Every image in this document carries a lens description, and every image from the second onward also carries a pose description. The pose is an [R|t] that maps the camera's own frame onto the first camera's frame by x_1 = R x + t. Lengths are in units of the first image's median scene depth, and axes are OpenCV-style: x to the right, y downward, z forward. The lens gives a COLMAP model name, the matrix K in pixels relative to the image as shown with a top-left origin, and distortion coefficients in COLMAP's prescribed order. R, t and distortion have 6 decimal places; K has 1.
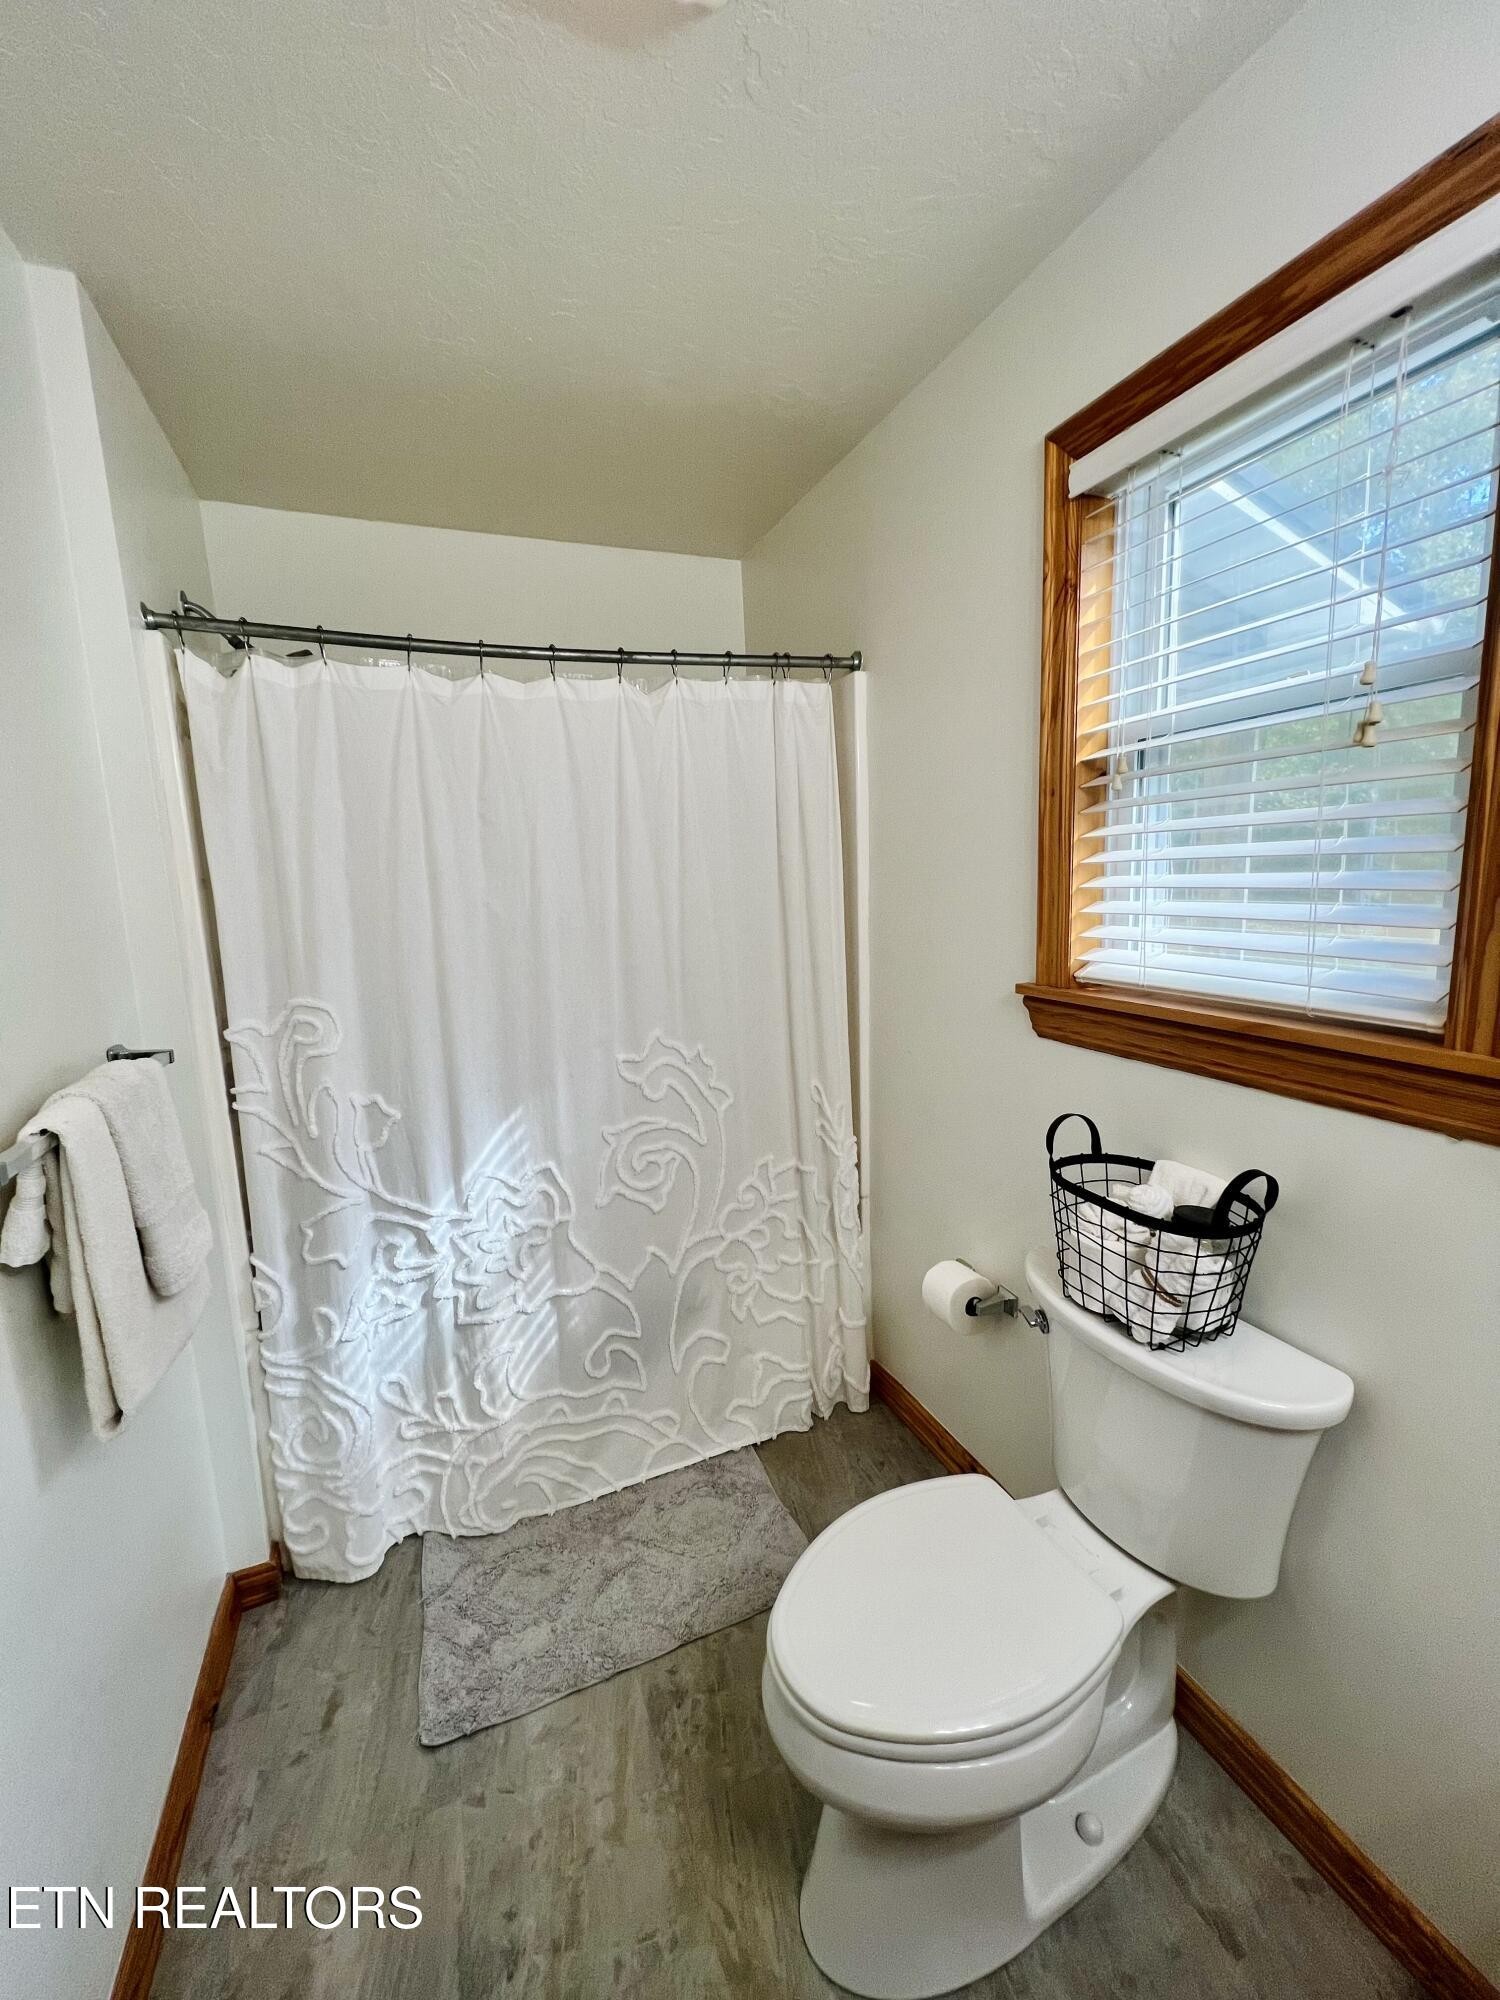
lens RADIAL K [[800.3, 0, 752.7], [0, 800.3, 993.8], [0, 0, 1]] dist [-0.000420, 0.000940]
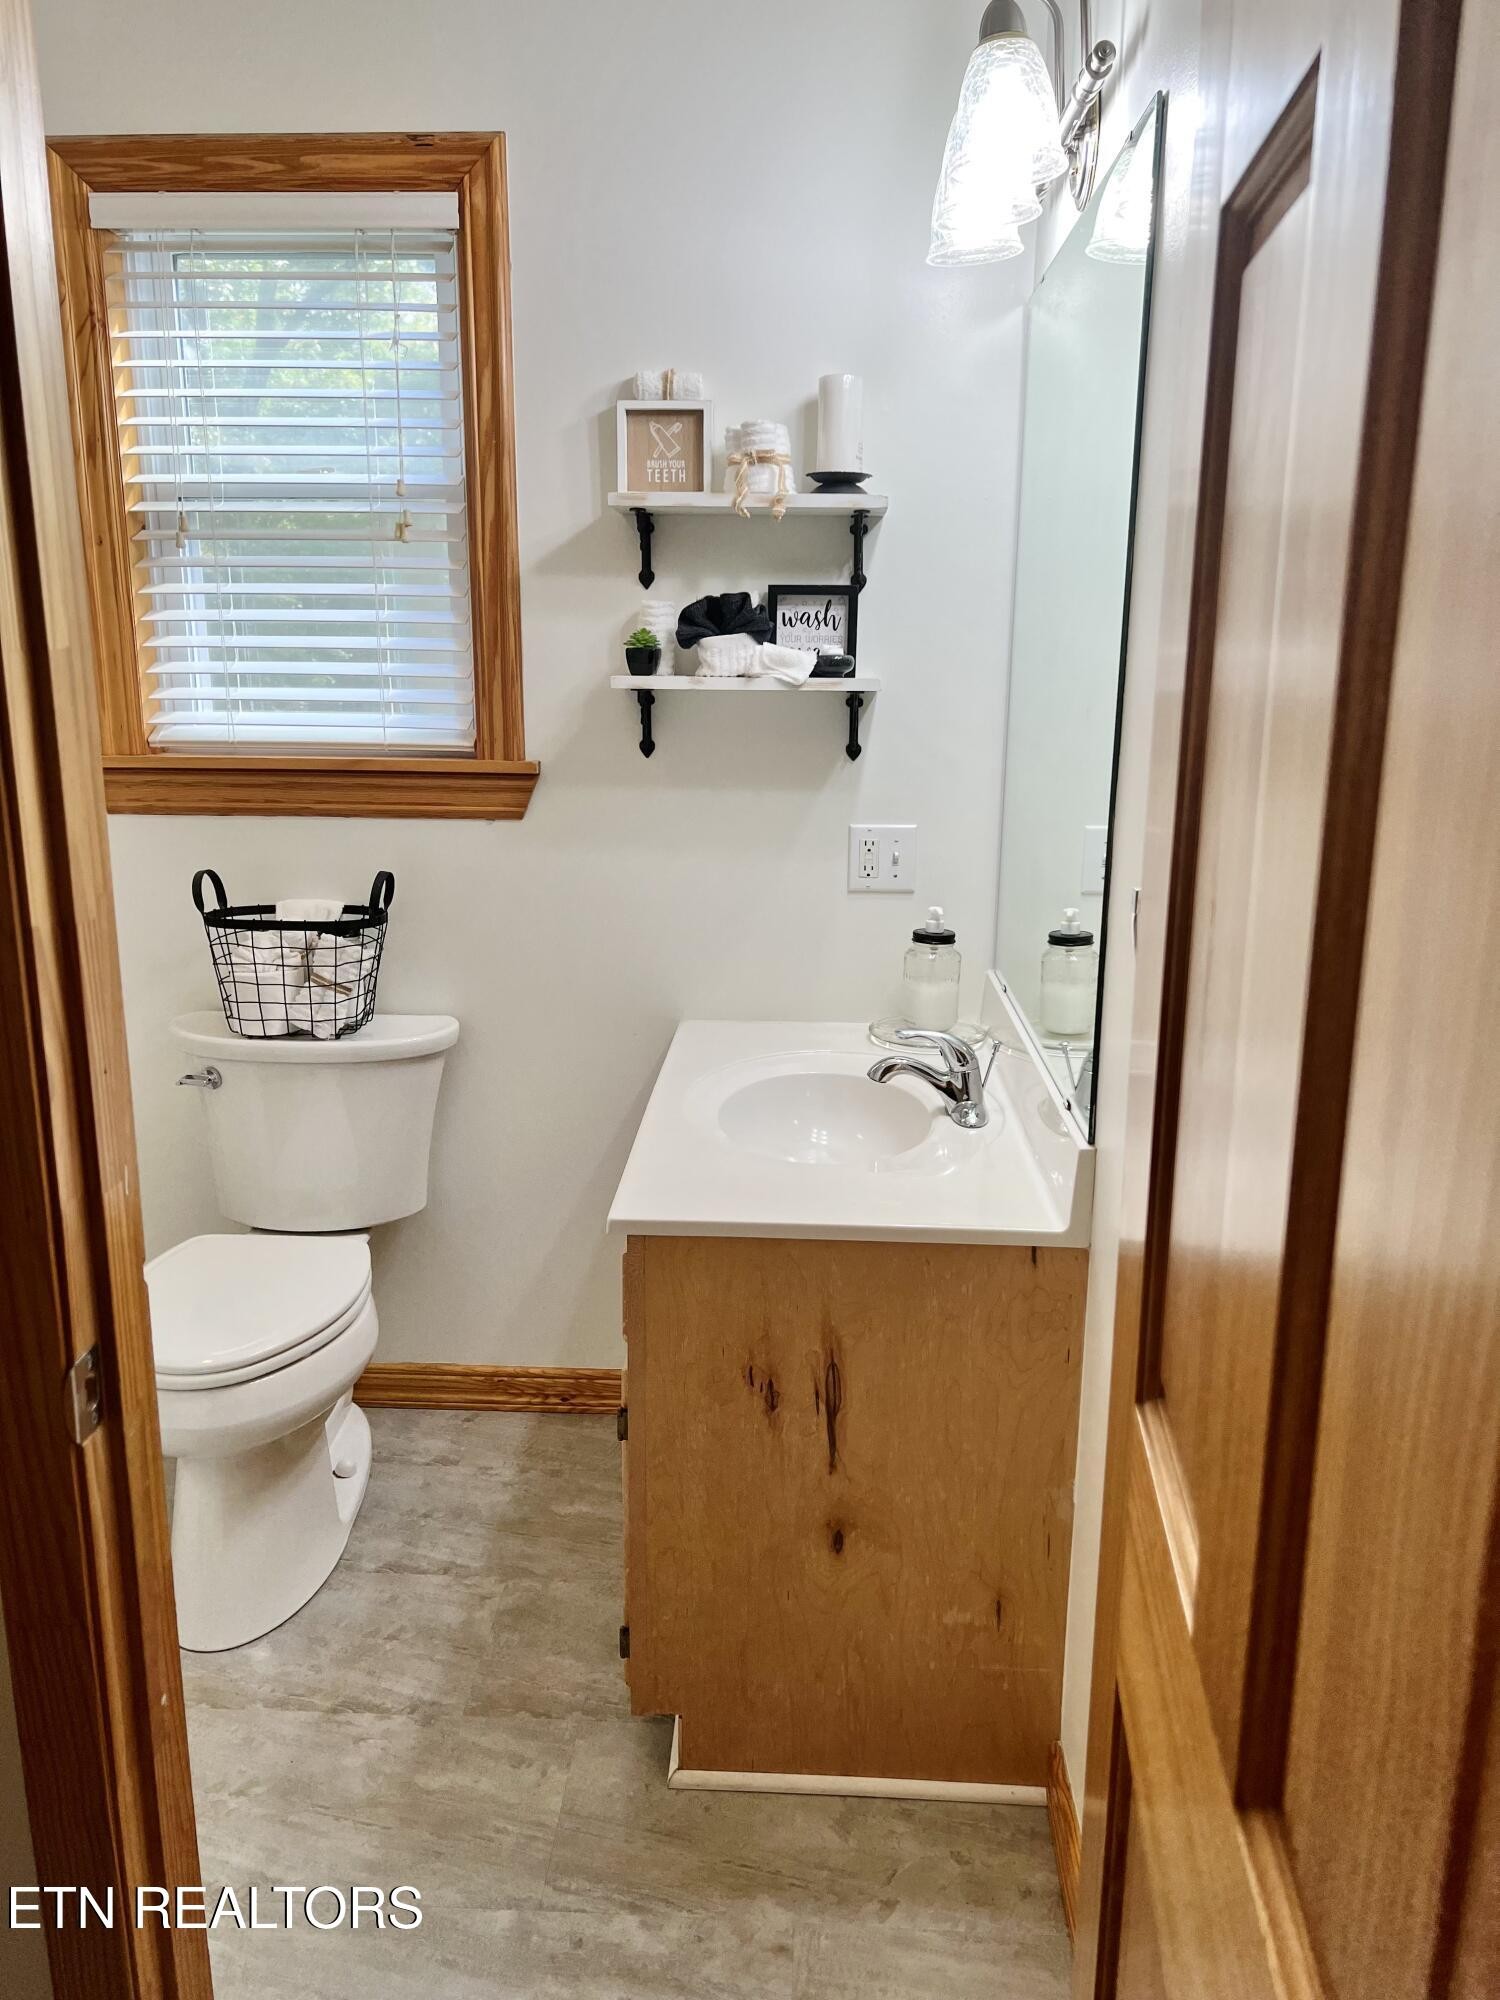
lens RADIAL K [[1518.9, 0, 747.9], [0, 1518.9, 999.4], [0, 0, 1]] dist [0.043053, -0.026684]
pose [[0.424684, -0.162006, 0.890729, -1.145715], [0.114757, 0.985556, 0.124539, 0.161340], [-0.898039, 0.049327, 0.437141, -0.499116]]
